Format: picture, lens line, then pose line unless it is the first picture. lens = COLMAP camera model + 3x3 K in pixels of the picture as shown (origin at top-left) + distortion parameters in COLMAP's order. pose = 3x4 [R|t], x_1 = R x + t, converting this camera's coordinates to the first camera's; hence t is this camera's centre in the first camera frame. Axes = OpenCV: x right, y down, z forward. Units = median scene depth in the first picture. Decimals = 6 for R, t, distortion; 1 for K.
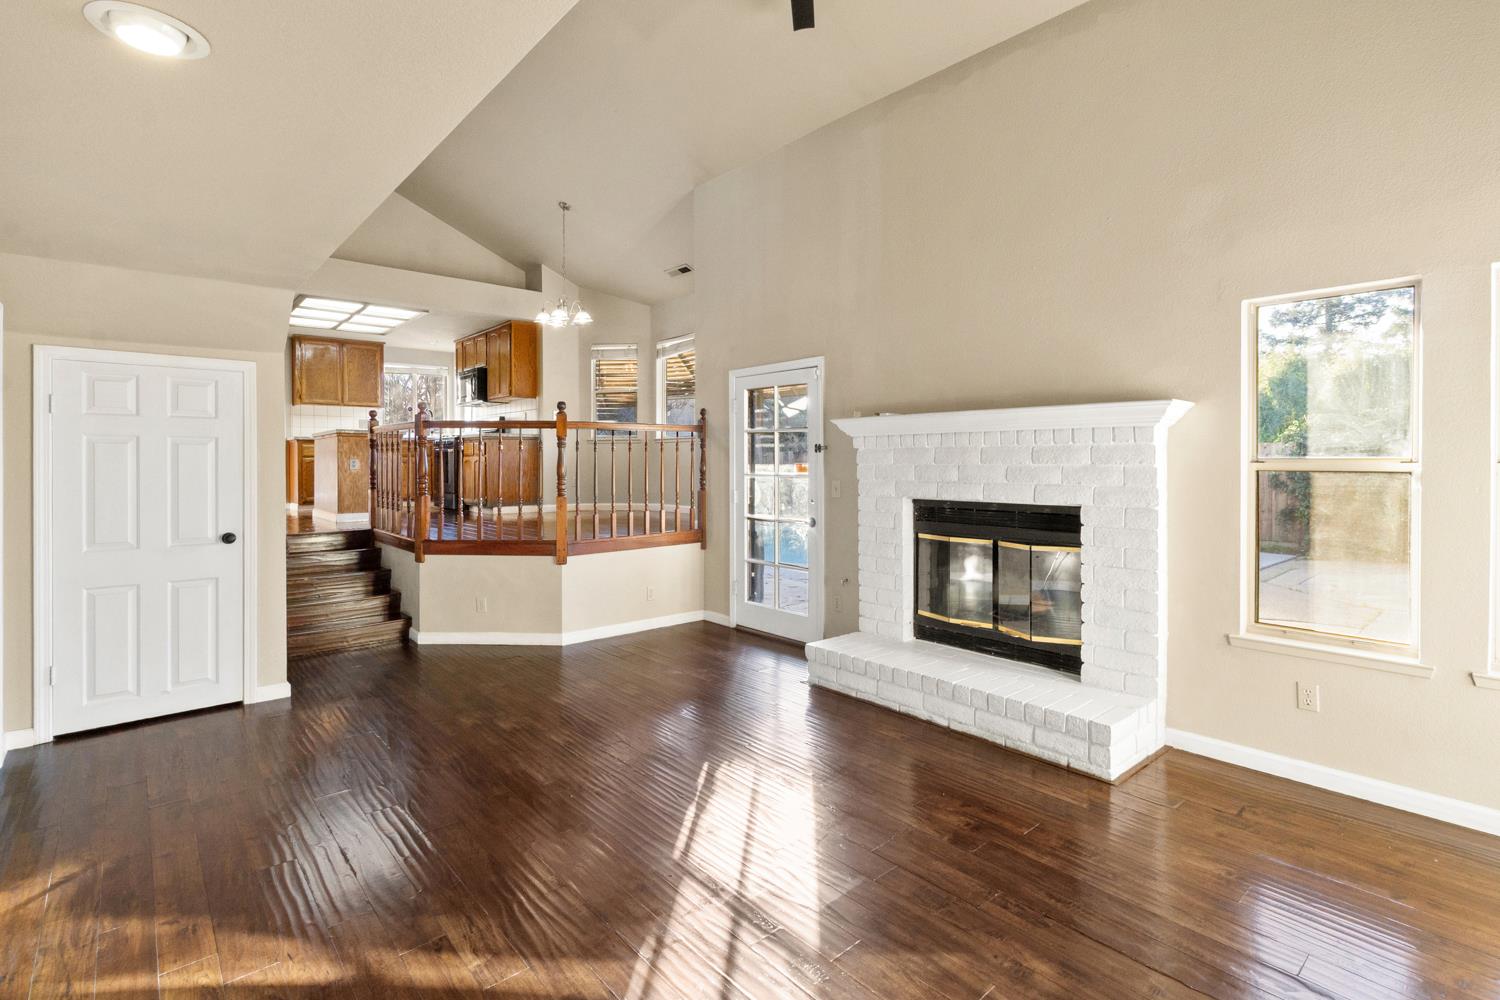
lens RADIAL K [[704.4, 0, 762.3], [0, 704.4, 463.4], [0, 0, 1]] dist [0.004542, 0.000001]
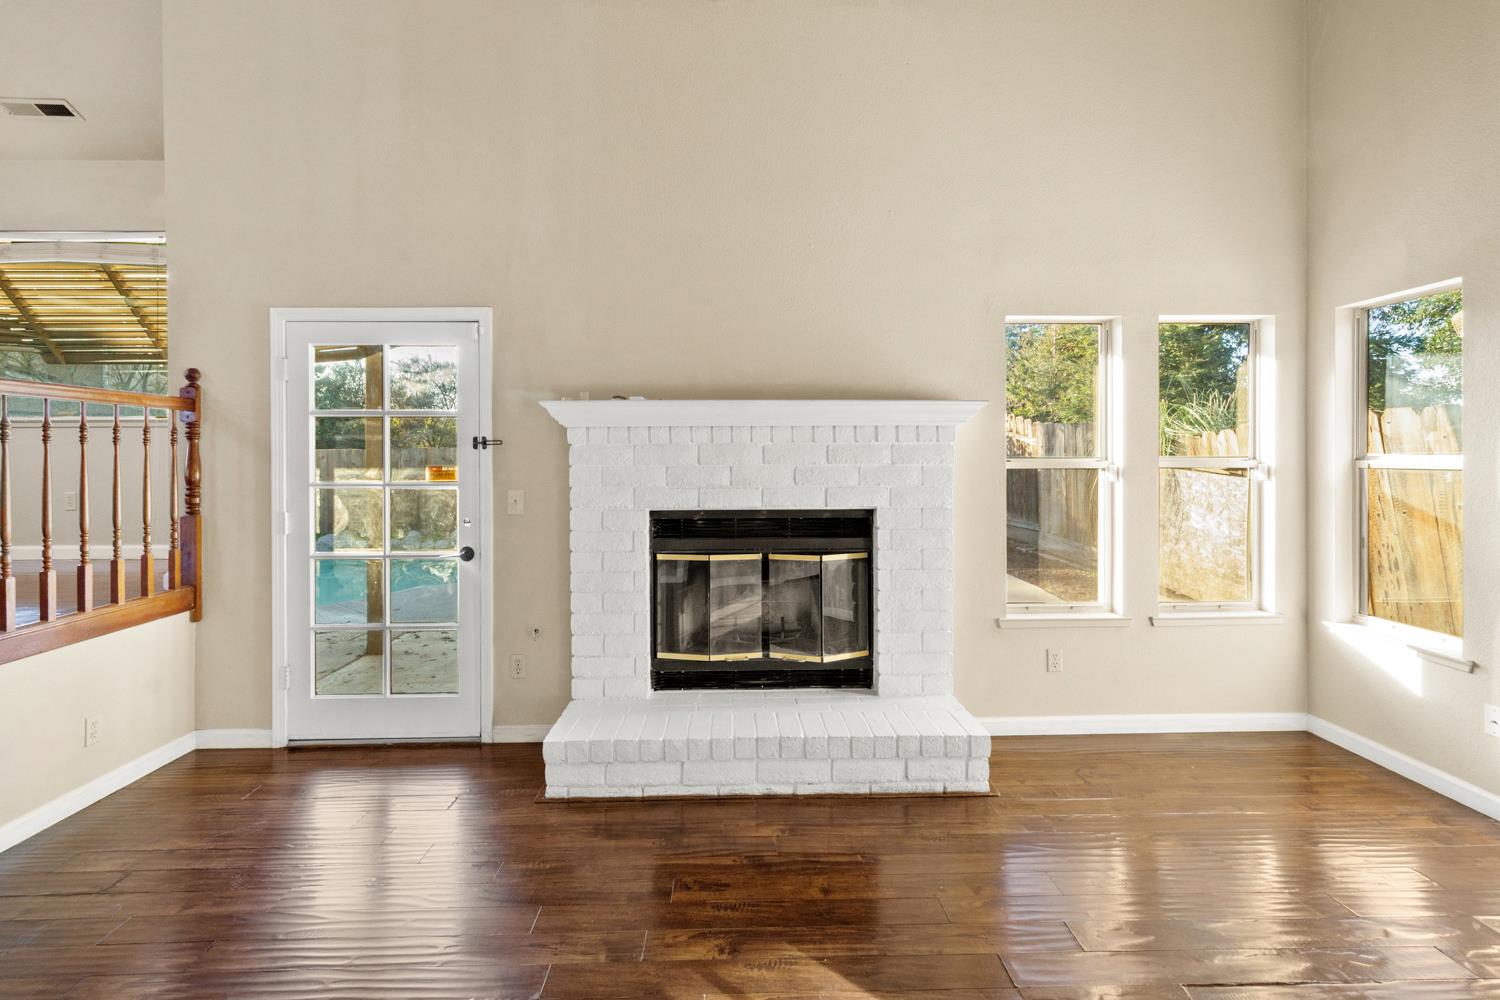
lens RADIAL K [[704.4, 0, 749.3], [0, 704.4, 459.6], [0, 0, 1]] dist [0.004542, 0.000001]
pose [[0.649718, -0.000223, 0.760175, -0.307561], [0.005806, 0.999972, -0.004669, -0.001059], [-0.760153, 0.007447, 0.649701, 0.422560]]
